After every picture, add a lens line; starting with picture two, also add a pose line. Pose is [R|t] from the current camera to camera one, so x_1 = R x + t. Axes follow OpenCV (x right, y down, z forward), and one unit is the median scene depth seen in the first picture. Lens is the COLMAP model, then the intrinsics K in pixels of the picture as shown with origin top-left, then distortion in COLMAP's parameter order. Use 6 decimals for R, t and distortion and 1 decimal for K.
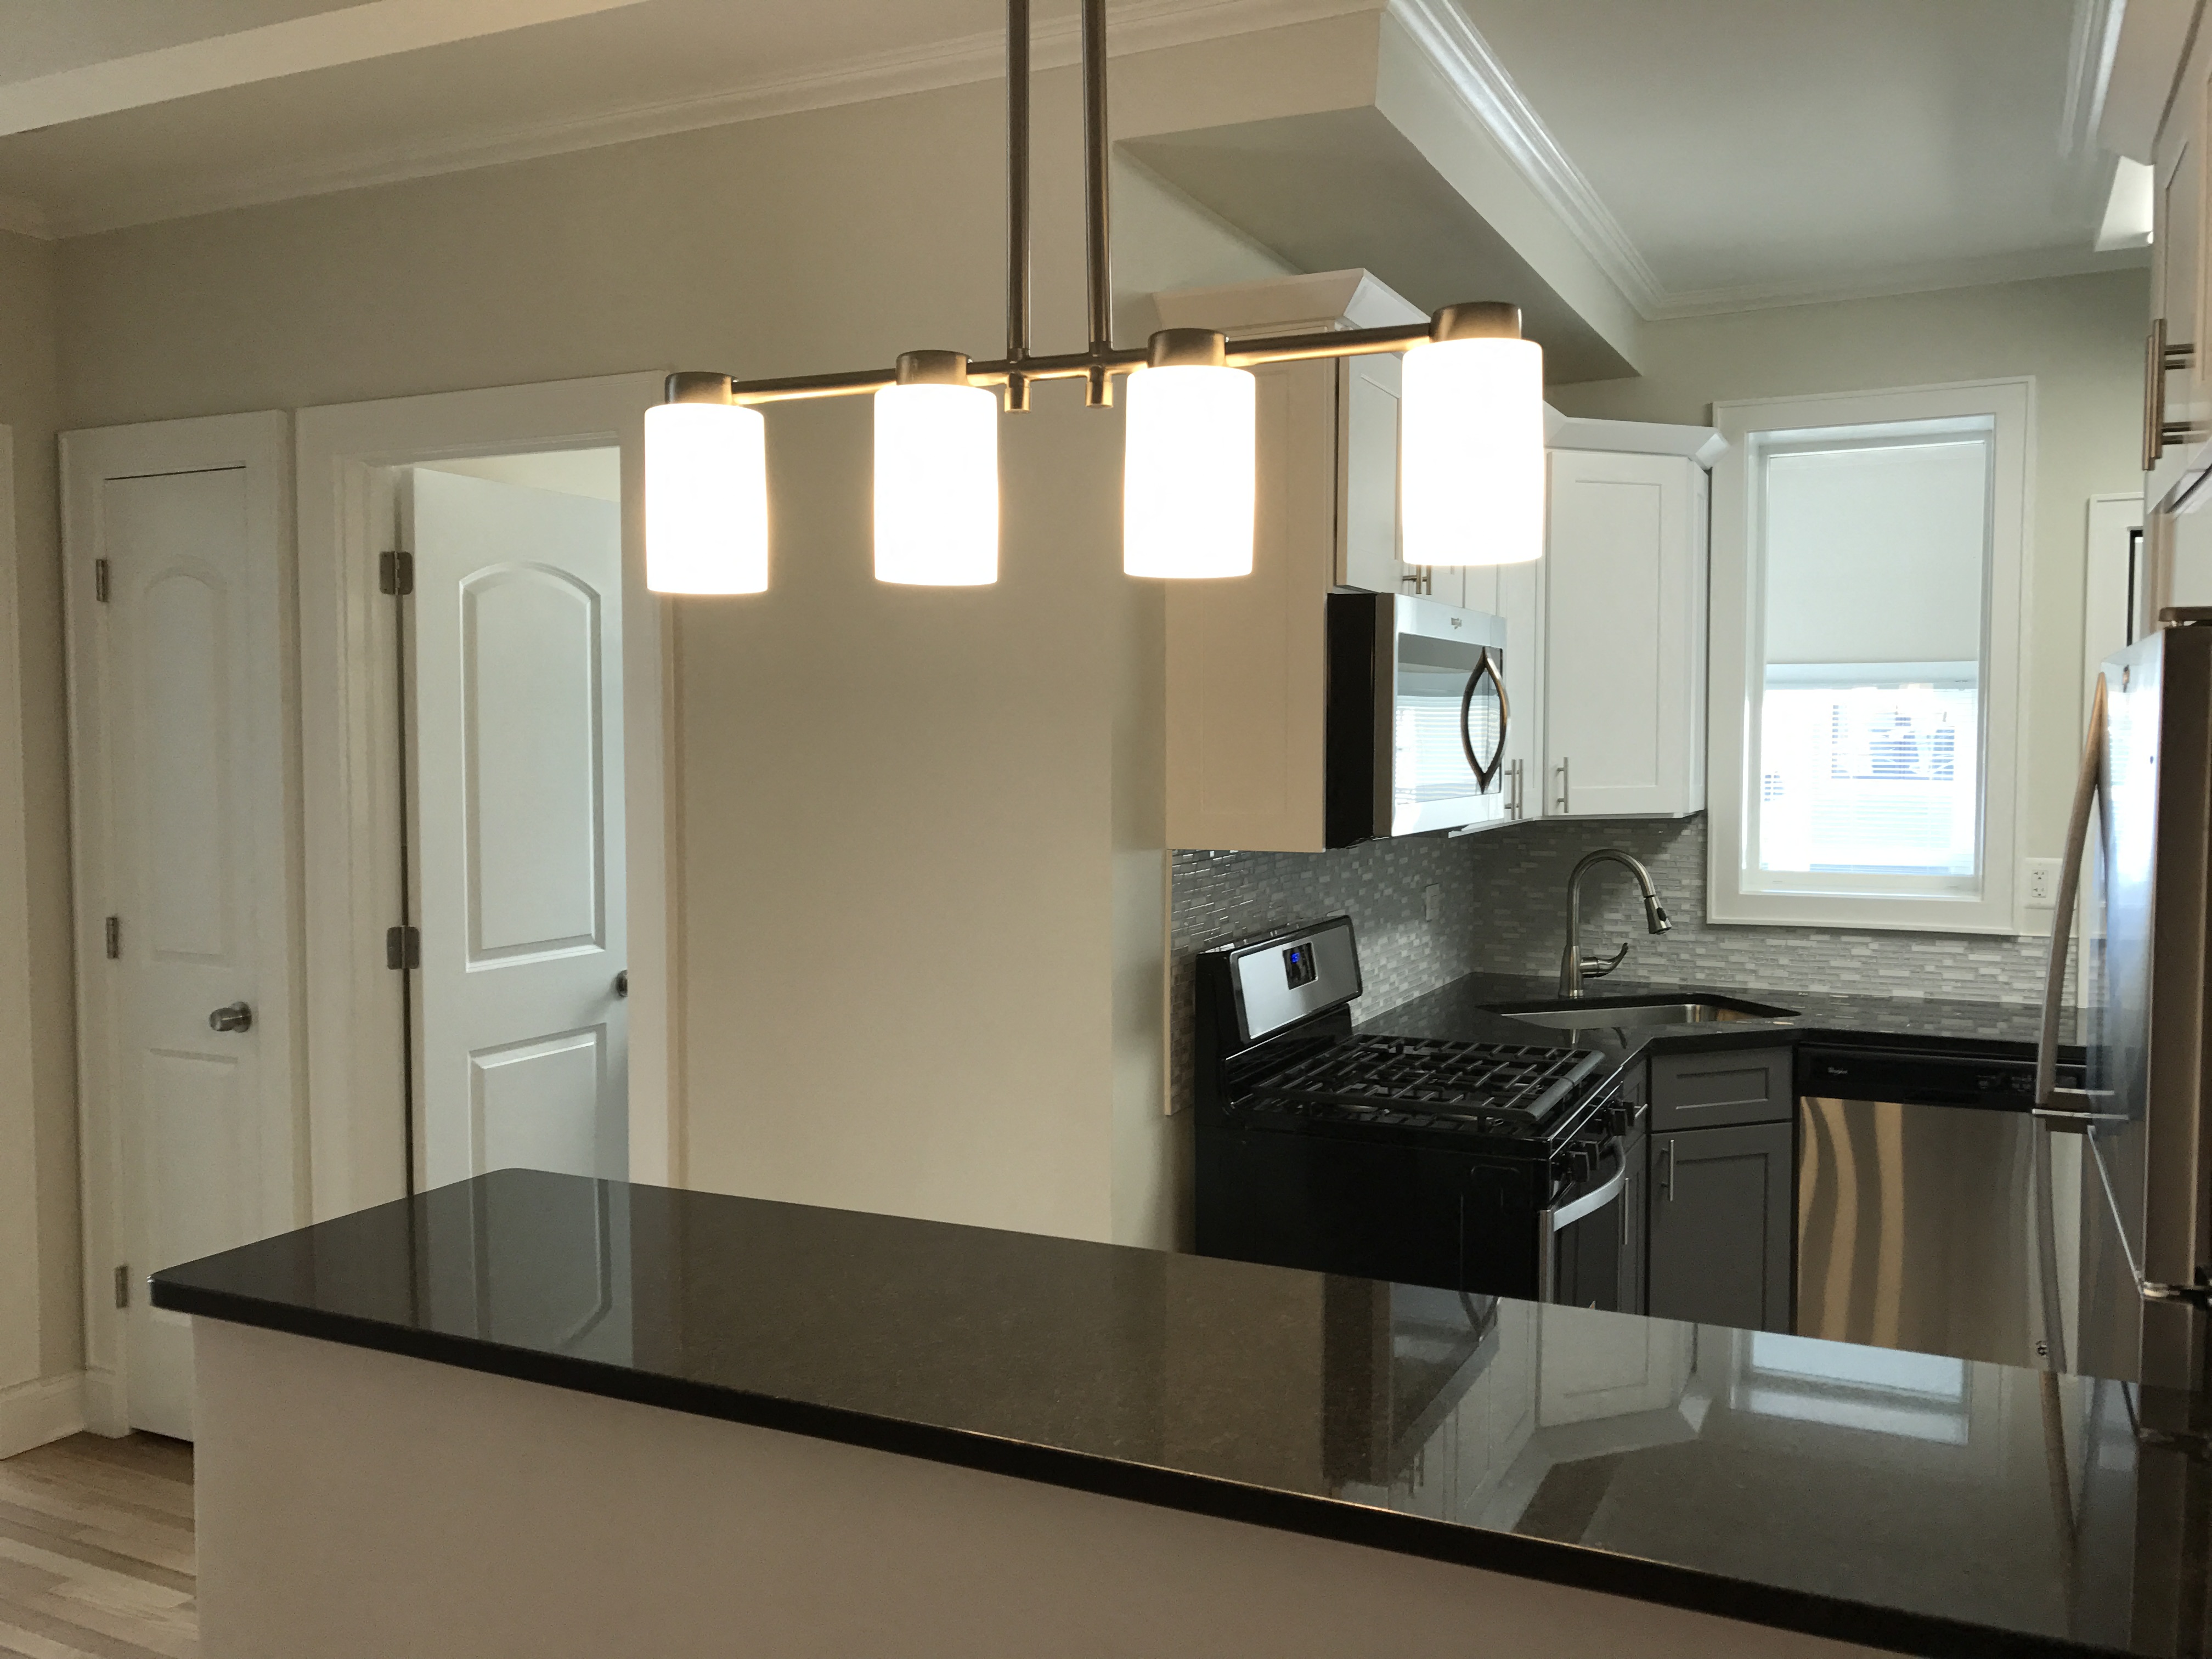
lens RADIAL K [[1803.5, 0, 1106.0], [0, 1803.5, 829.5], [0, 0, 1]] dist [0.076762, -0.102834]
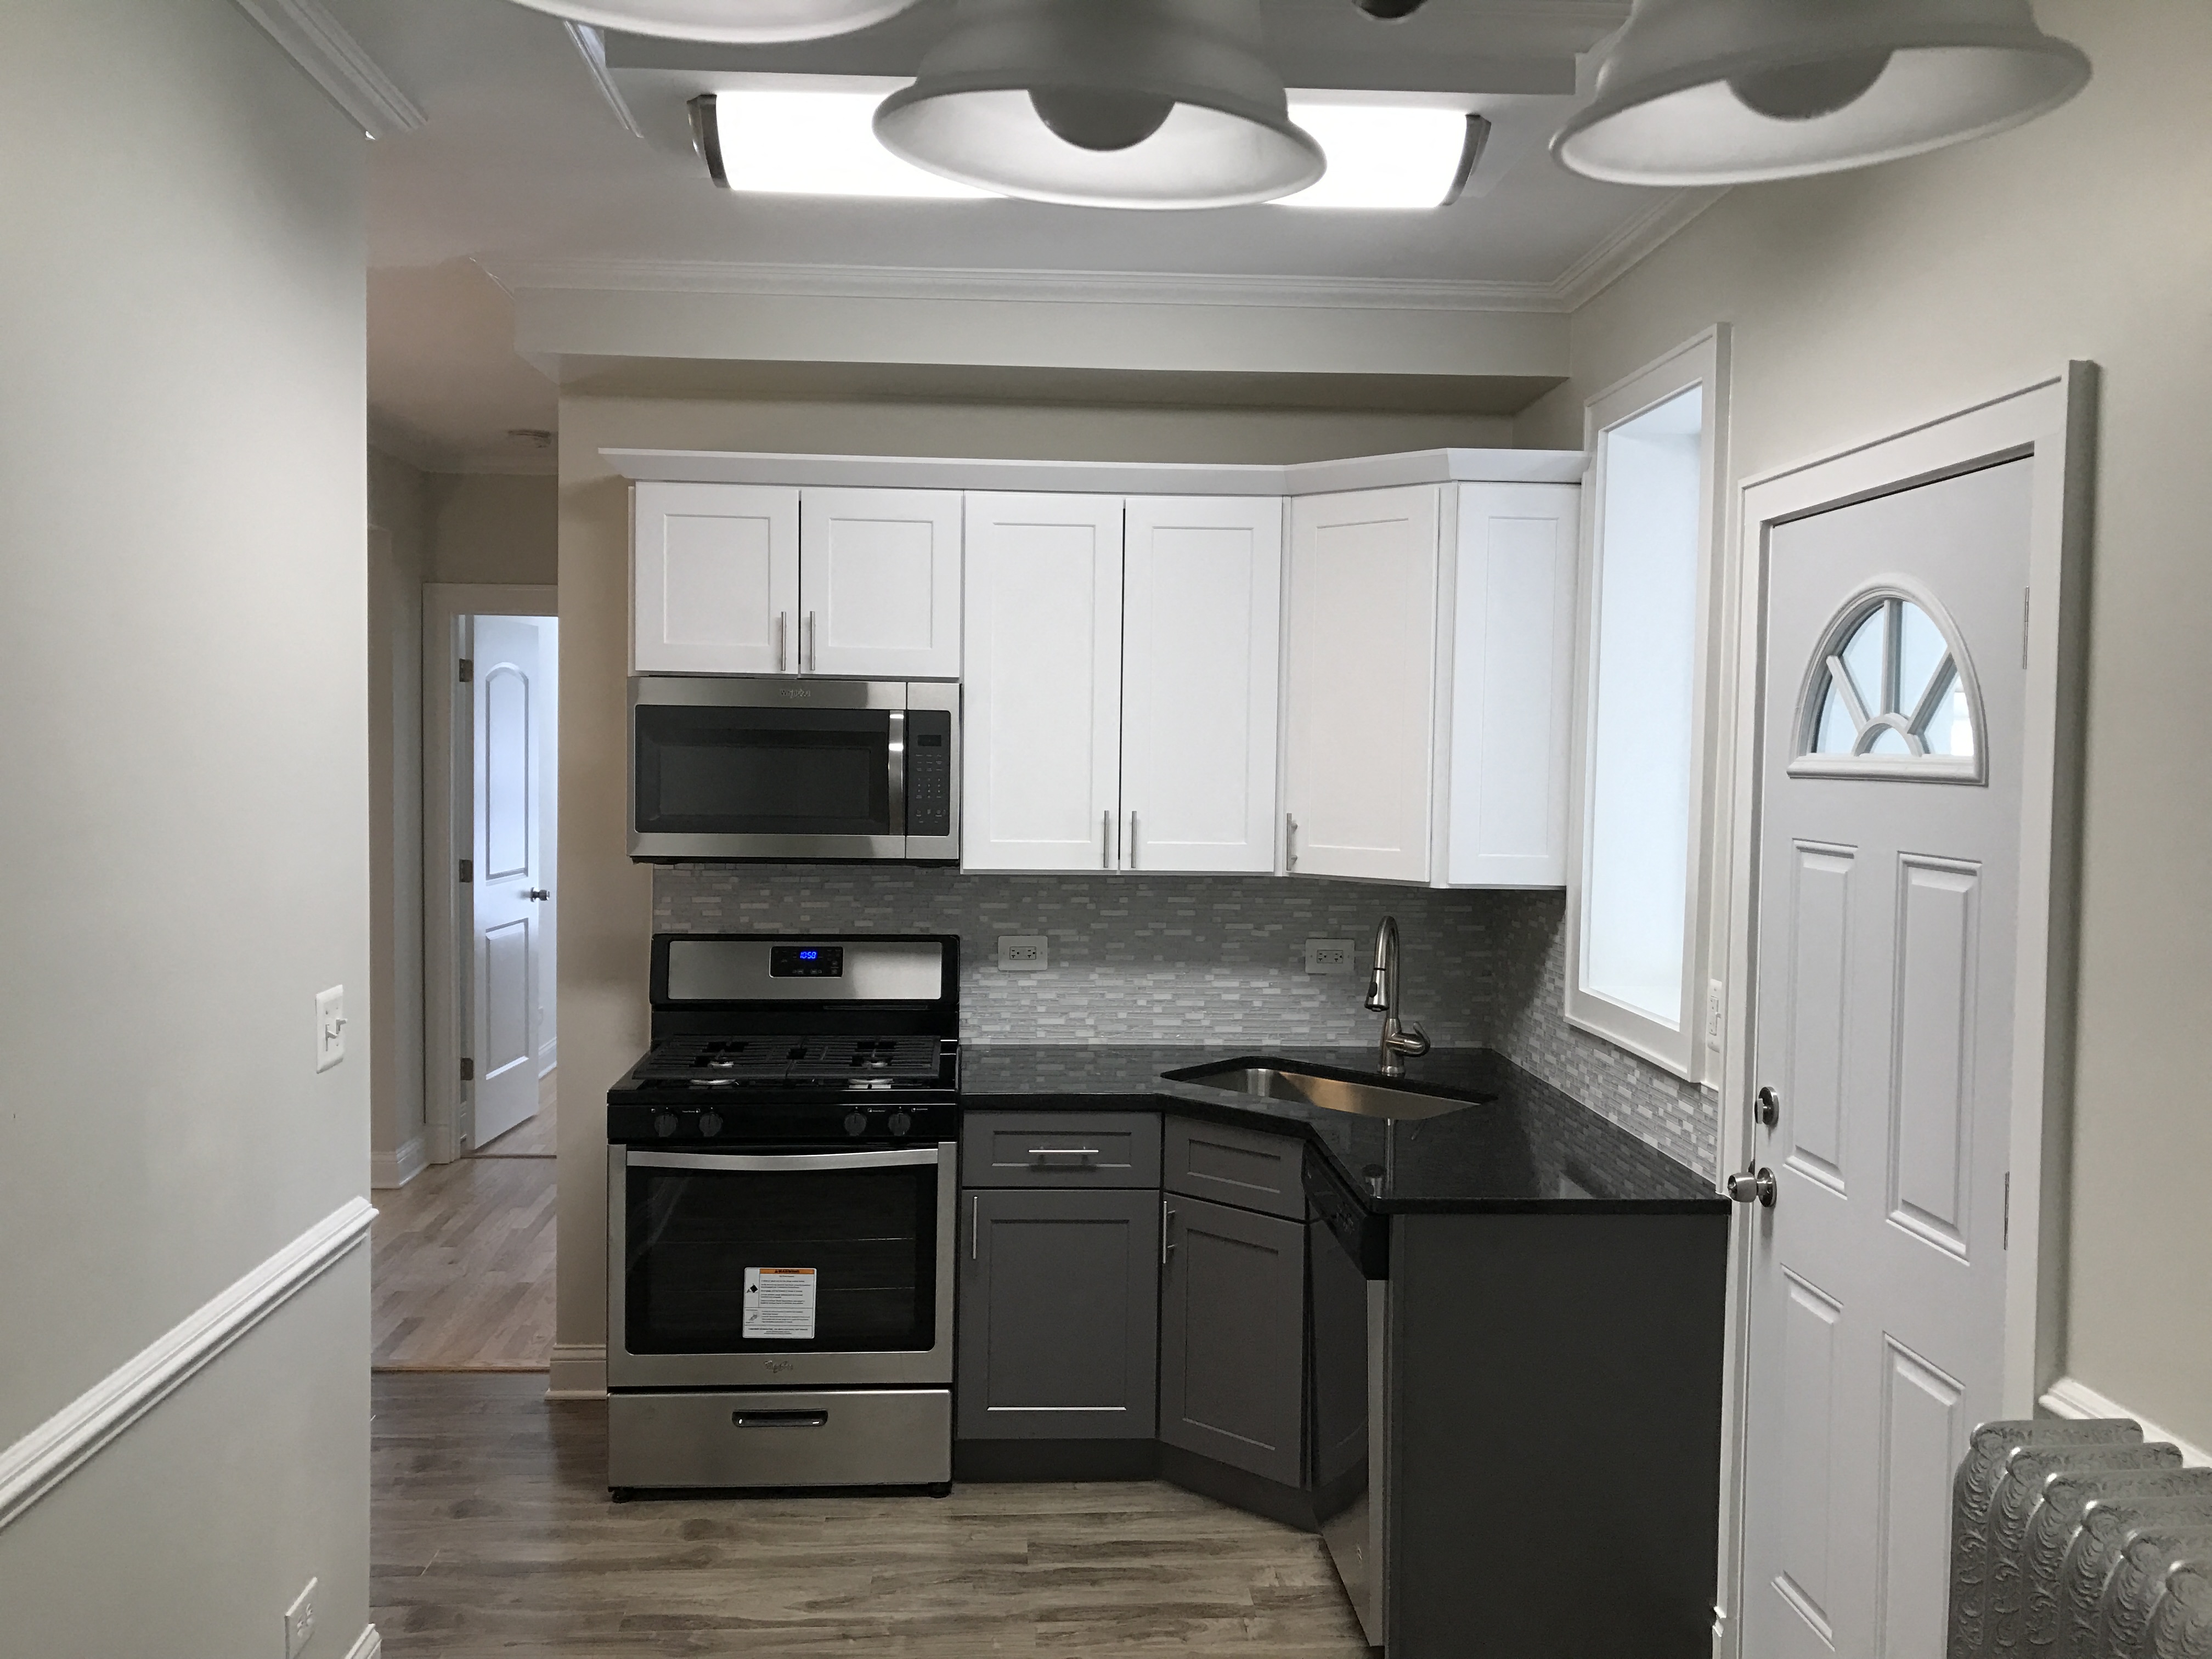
lens RADIAL K [[1803.5, 0, 1106.0], [0, 1803.5, 829.5], [0, 0, 1]] dist [0.076762, -0.102834]
pose [[0.488959, 0.047296, -0.871024, 0.993599], [-0.050196, 0.998400, 0.026034, -0.049815], [0.870861, 0.030992, 0.490551, 0.422515]]
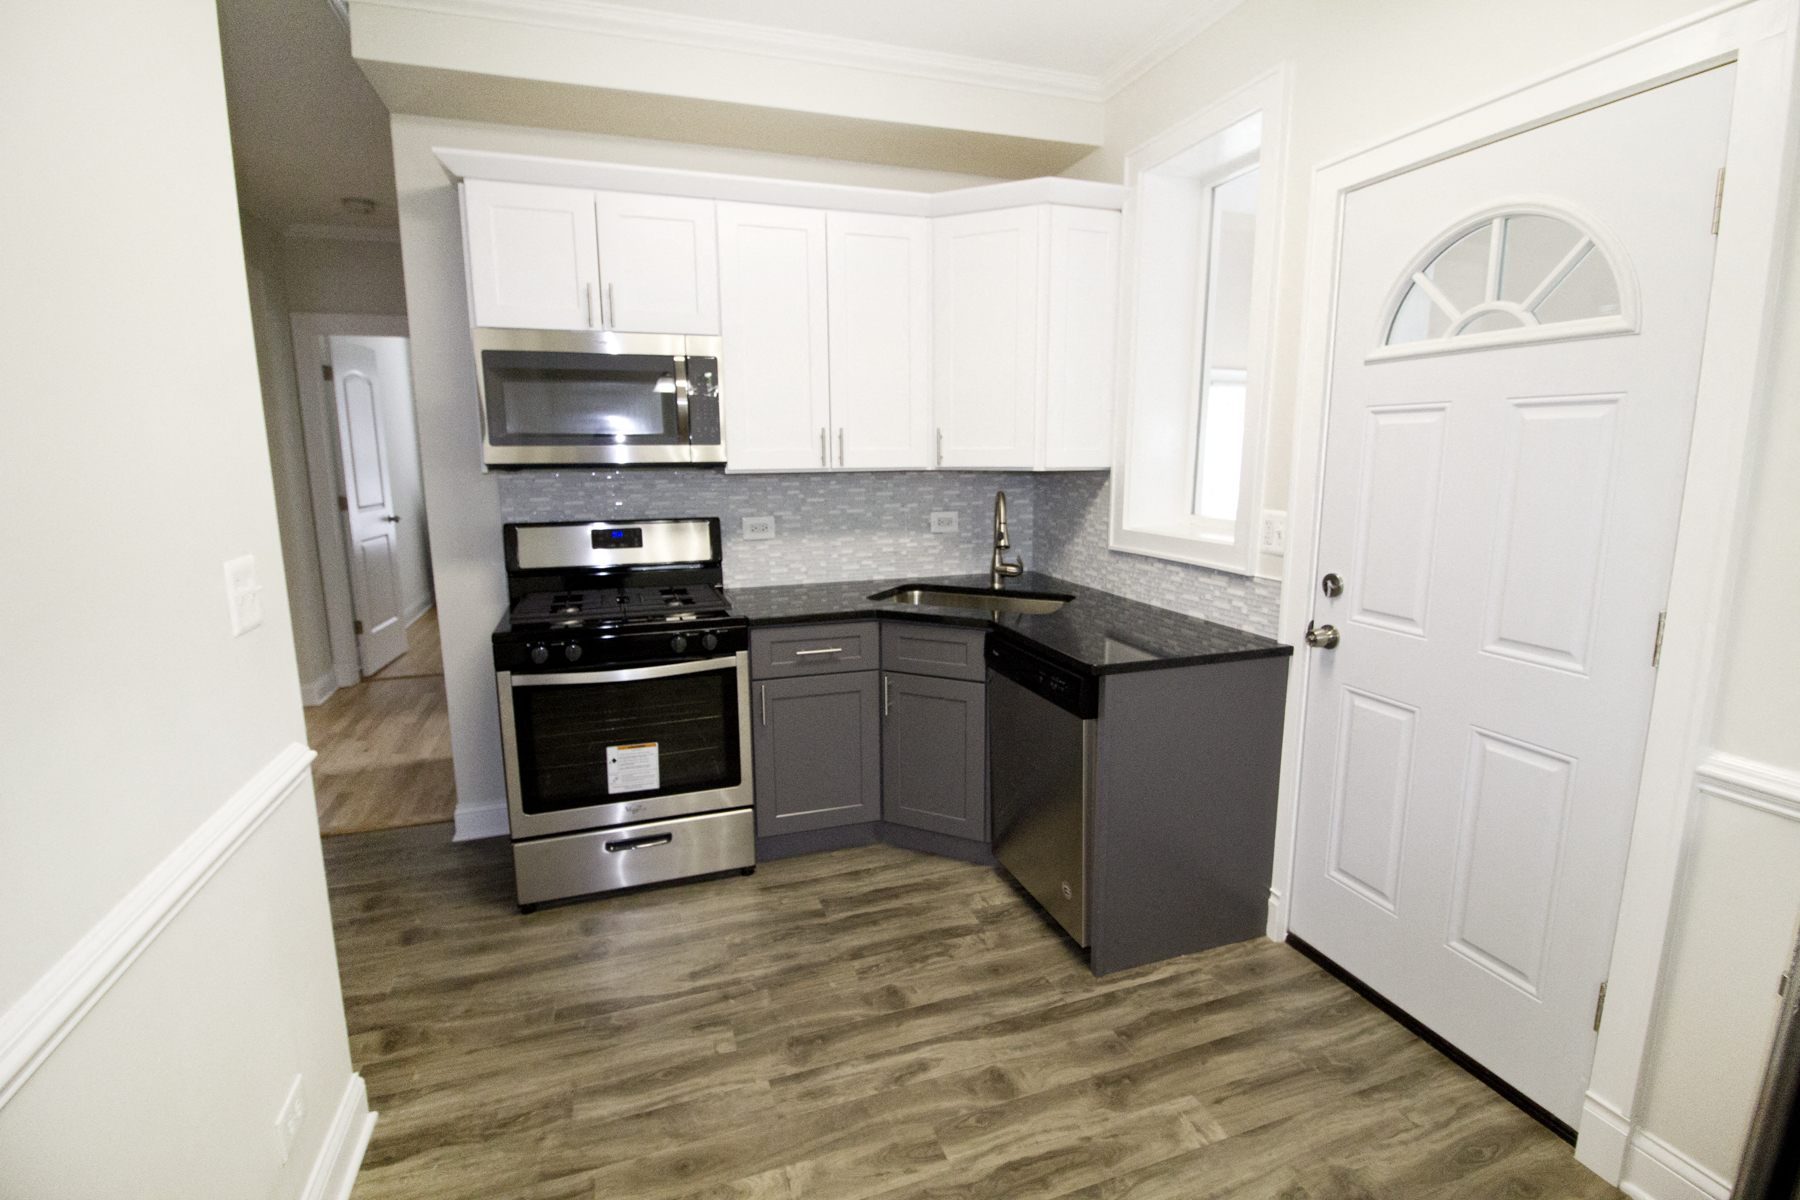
lens RADIAL K [[823.5, 0, 900.0], [0, 823.5, 591.1], [0, 0, 1]] dist [0.038261, -0.046981]
pose [[0.699004, 0.113258, -0.706092, 0.701742], [-0.022172, 0.990336, 0.136902, 0.000212], [0.714774, -0.080040, 0.694760, 0.460788]]
